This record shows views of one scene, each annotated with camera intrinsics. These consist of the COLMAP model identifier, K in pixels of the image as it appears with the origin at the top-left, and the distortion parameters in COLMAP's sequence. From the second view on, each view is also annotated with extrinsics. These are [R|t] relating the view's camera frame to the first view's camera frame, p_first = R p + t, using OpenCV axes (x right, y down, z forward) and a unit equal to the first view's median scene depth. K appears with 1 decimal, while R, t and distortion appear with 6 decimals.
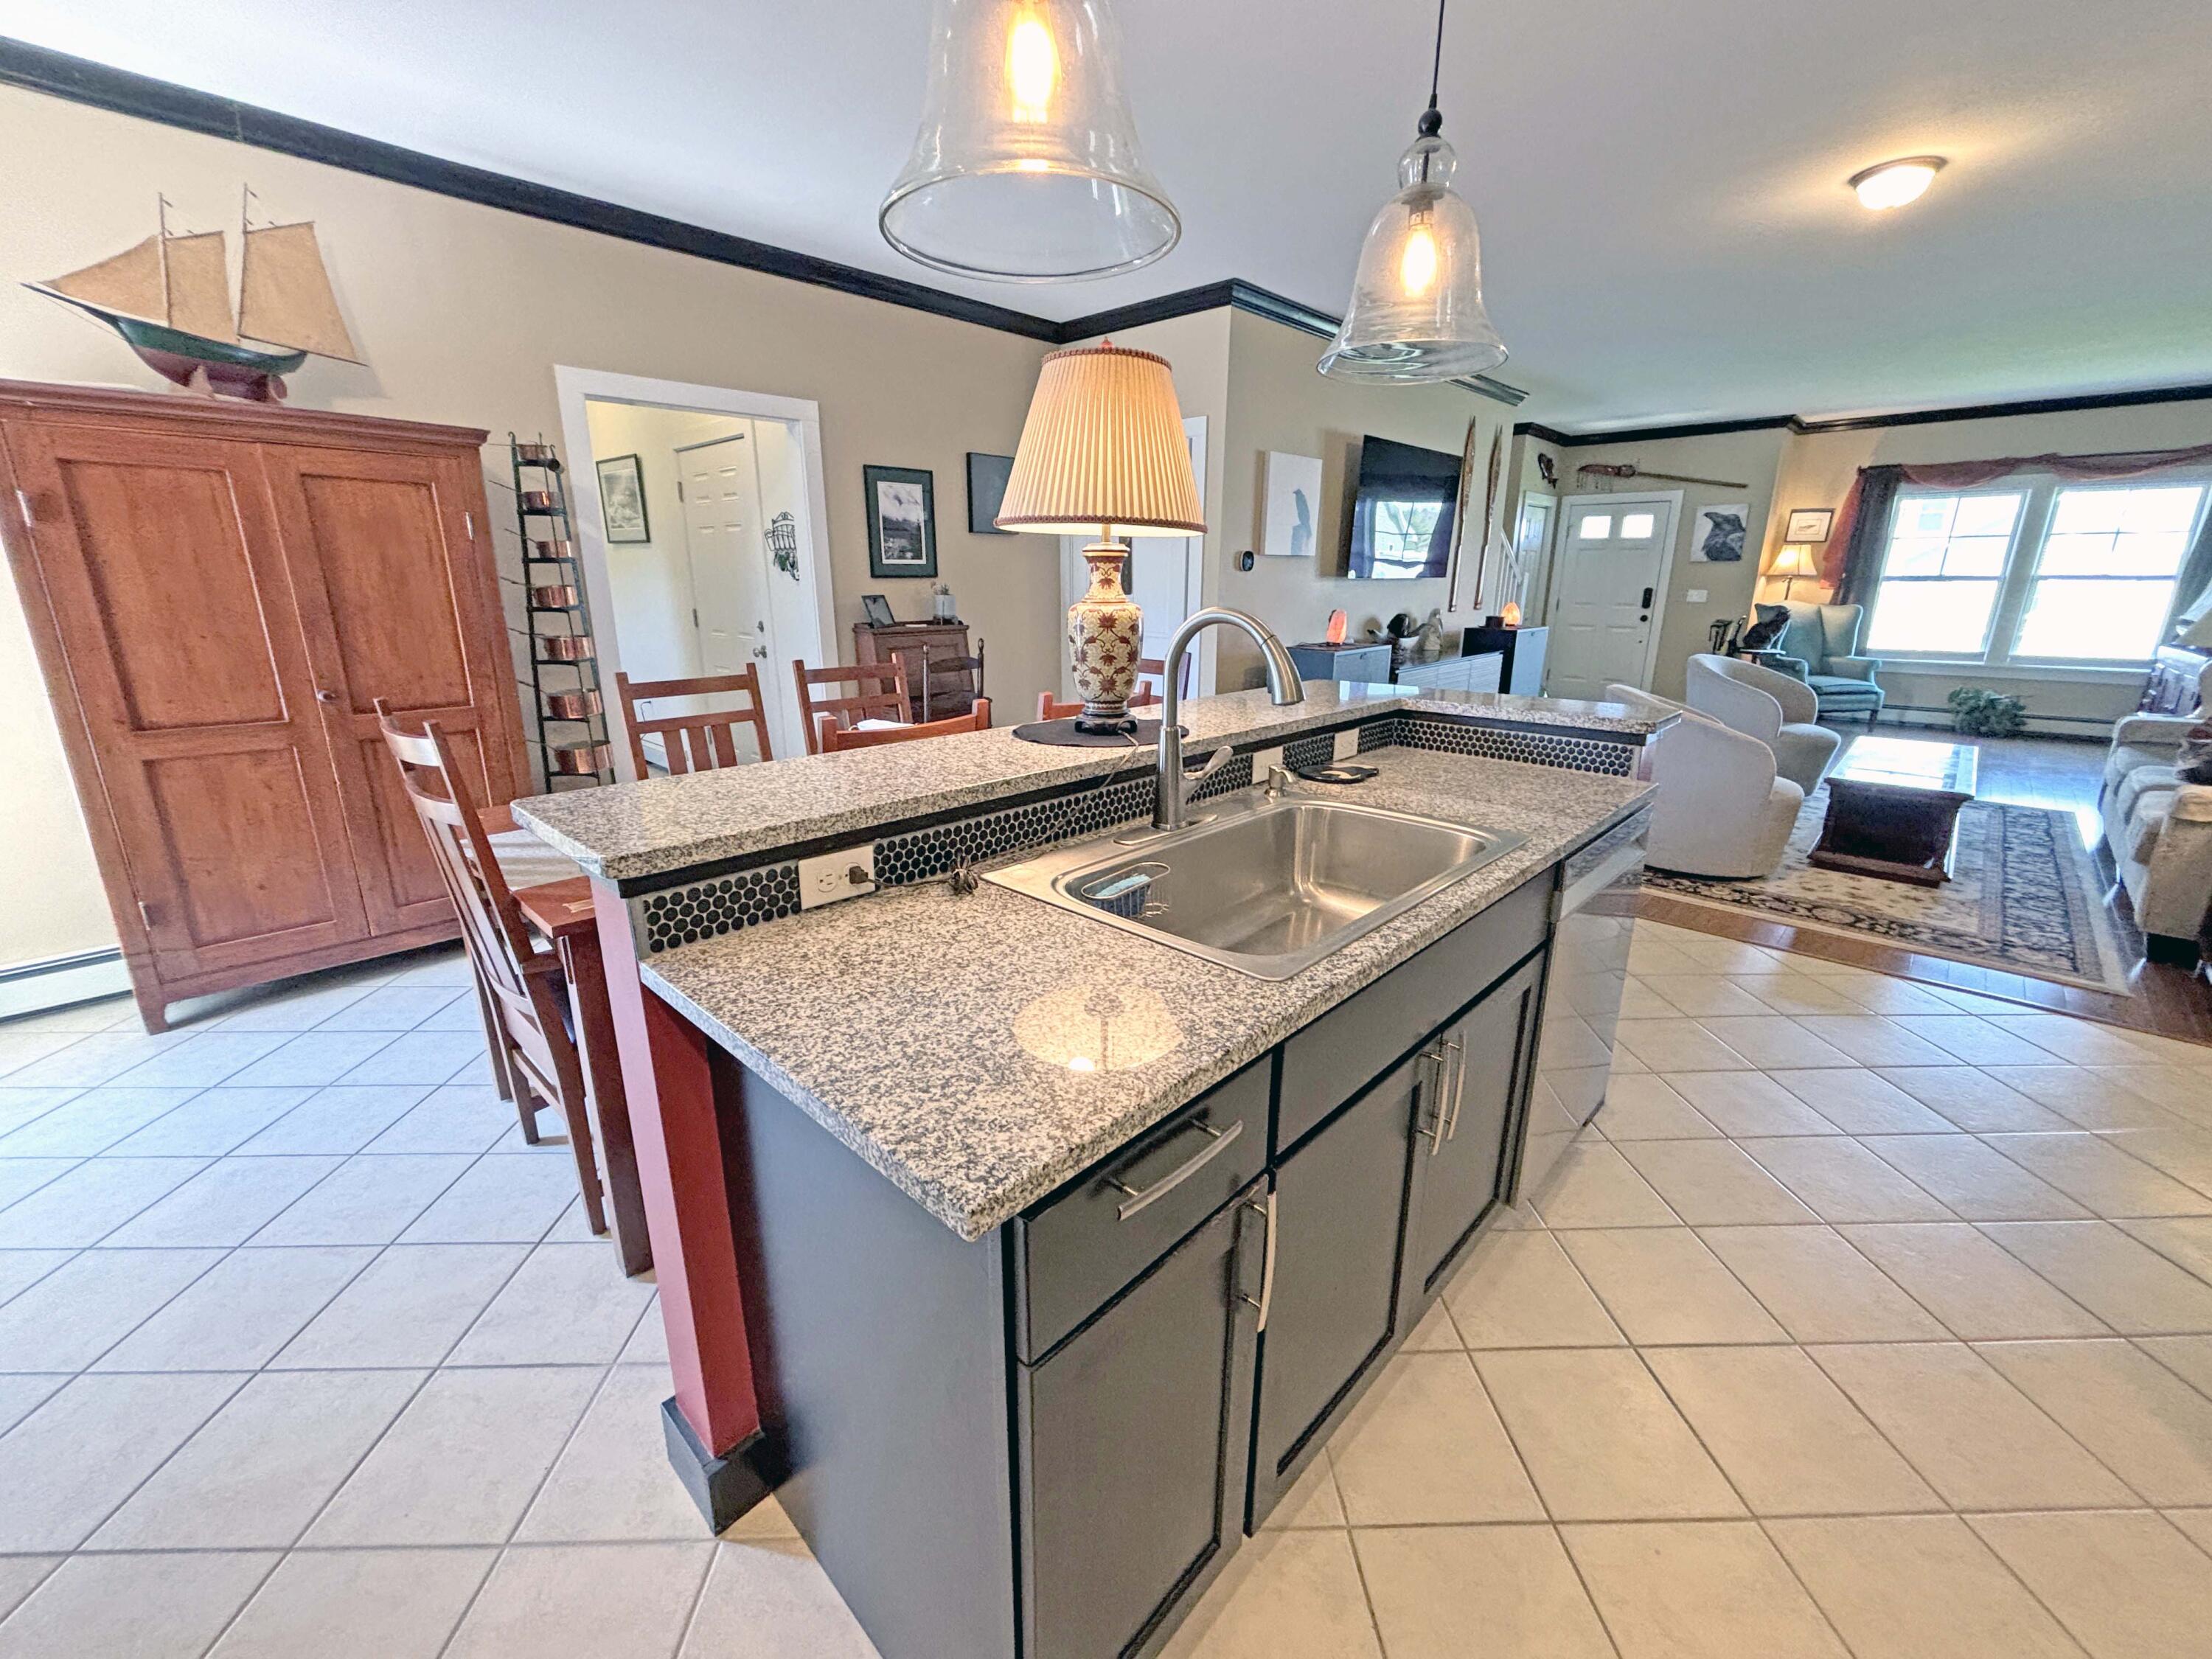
lens RADIAL K [[897.3, 0, 1105.3], [0, 897.3, 829.6], [0, 0, 1]] dist [-0.000323, 0.001641]
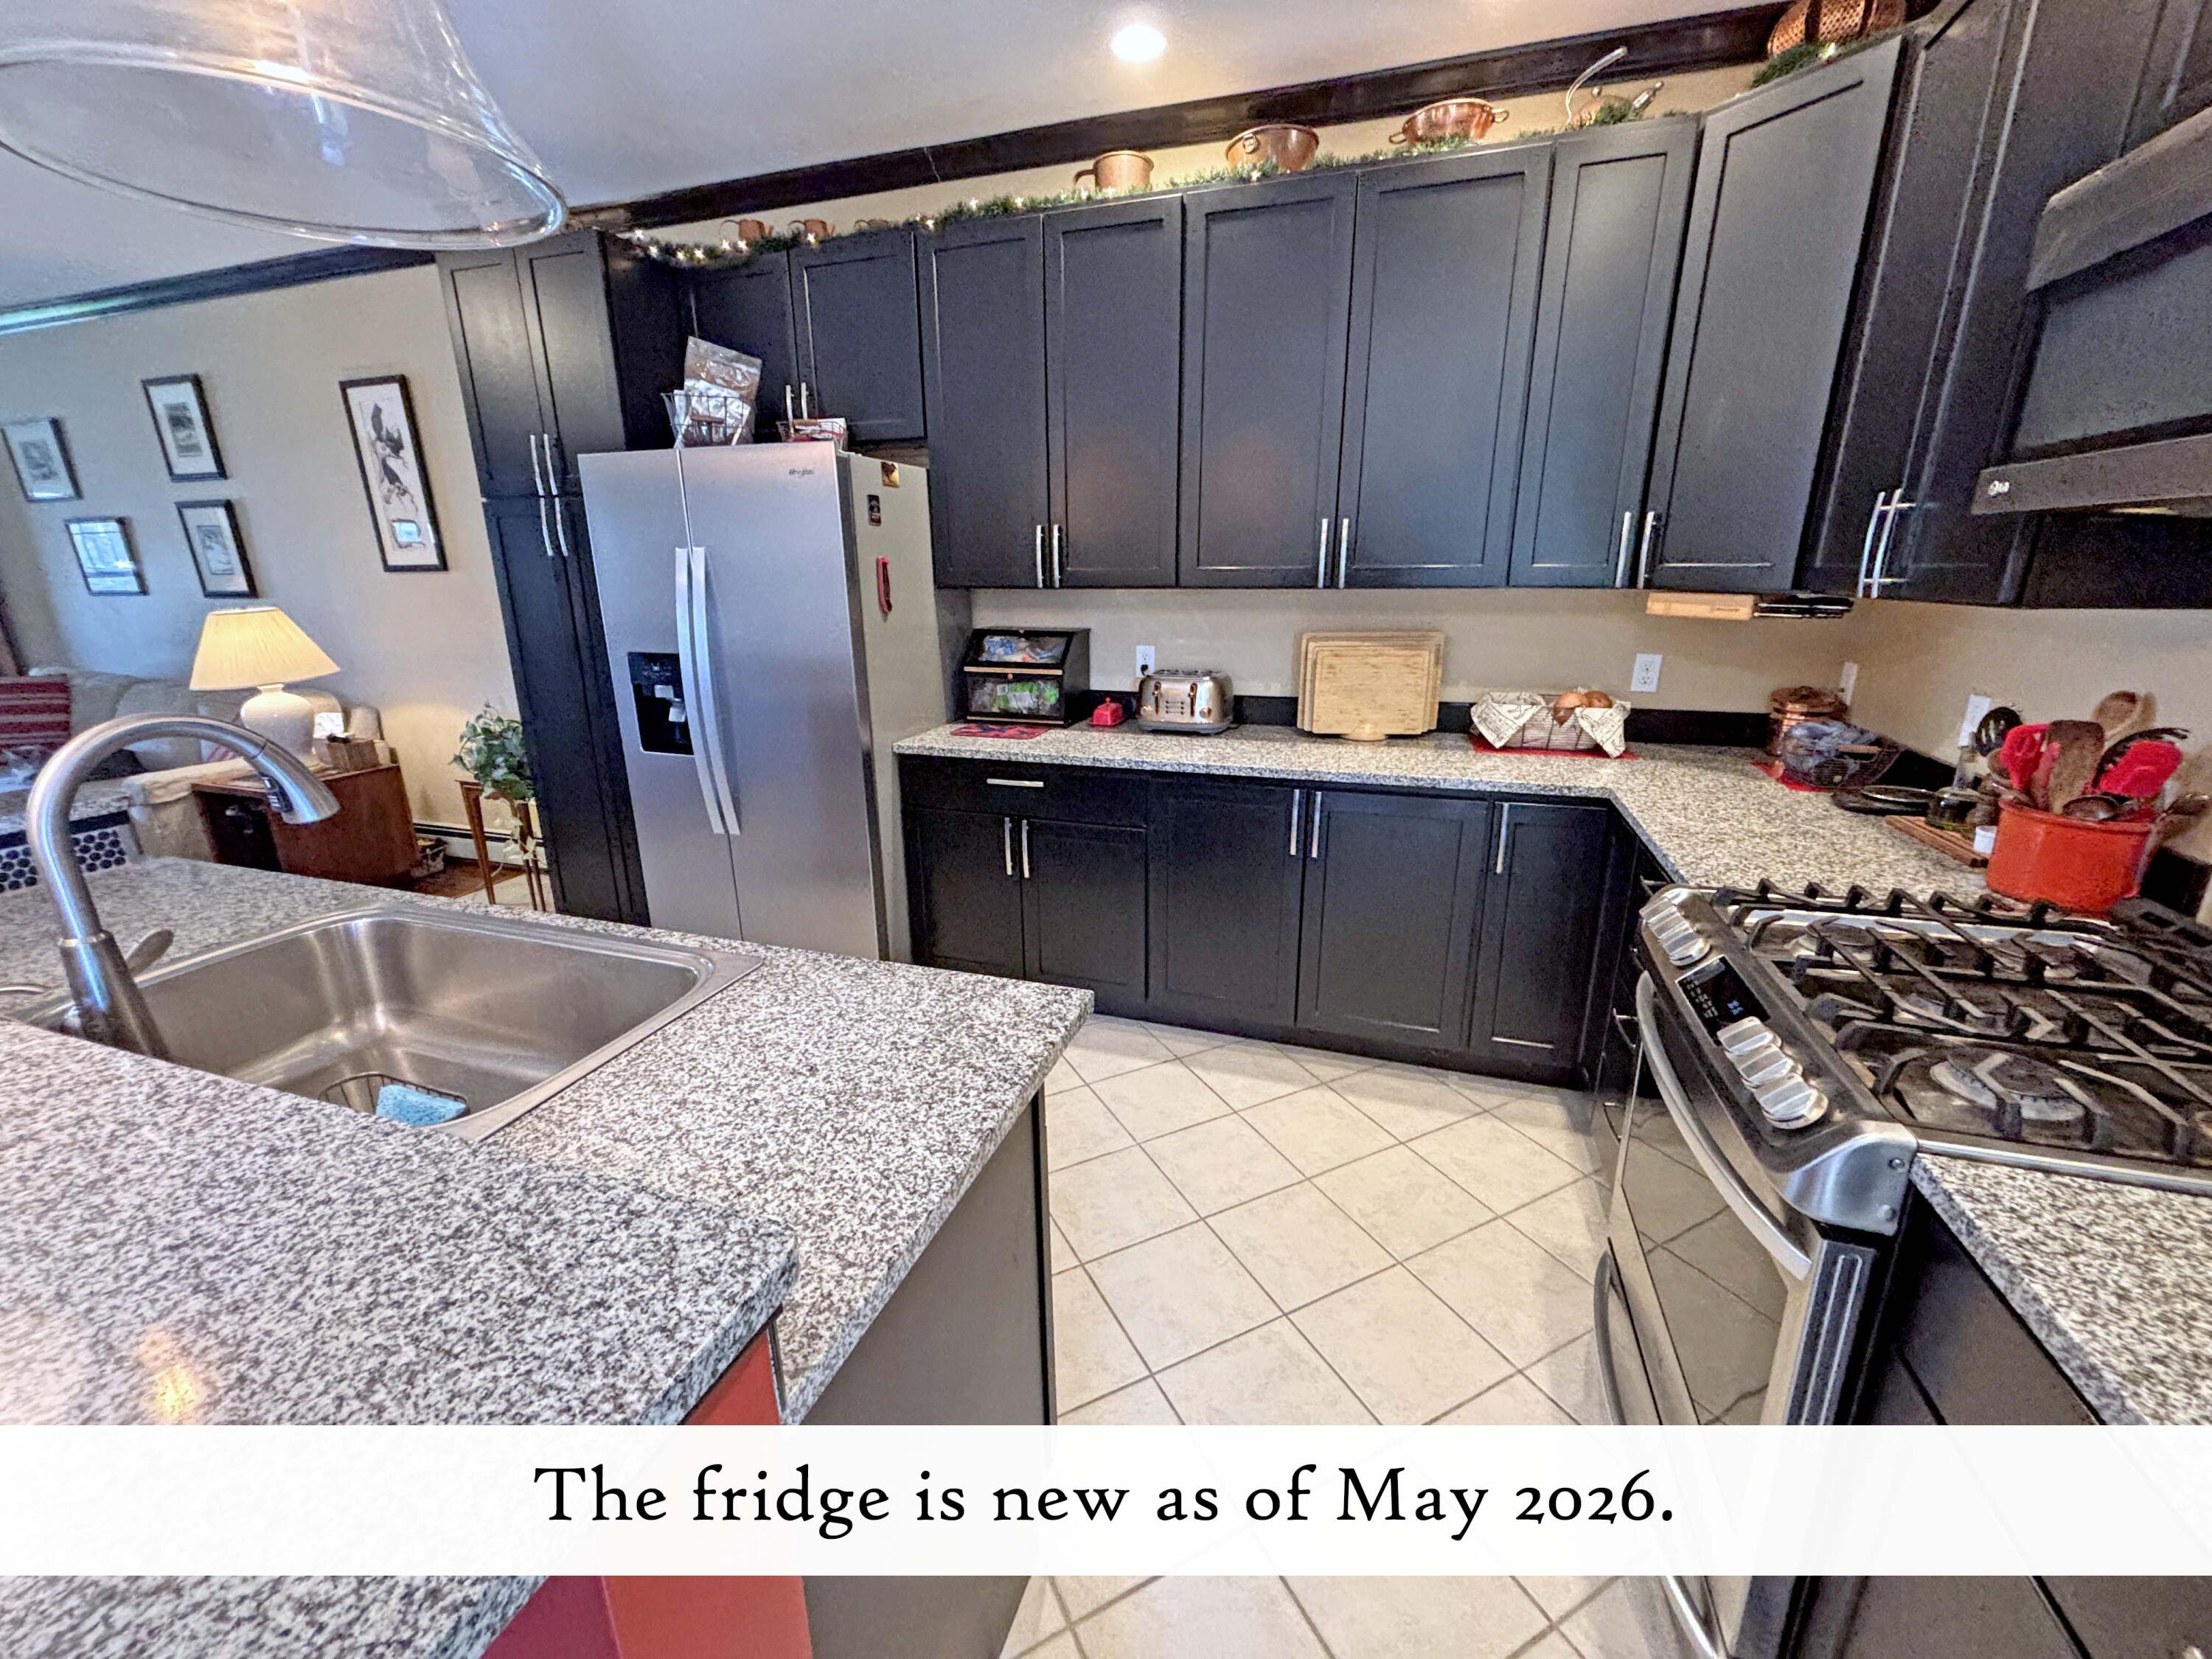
lens RADIAL K [[897.3, 0, 1105.7], [0, 897.3, 821.7], [0, 0, 1]] dist [-0.000323, 0.001641]
pose [[-0.417576, -0.250796, 0.873345, -0.230804], [0.258175, 0.888792, 0.378674, -0.077504], [-0.871192, 0.383601, -0.306389, 0.198389]]
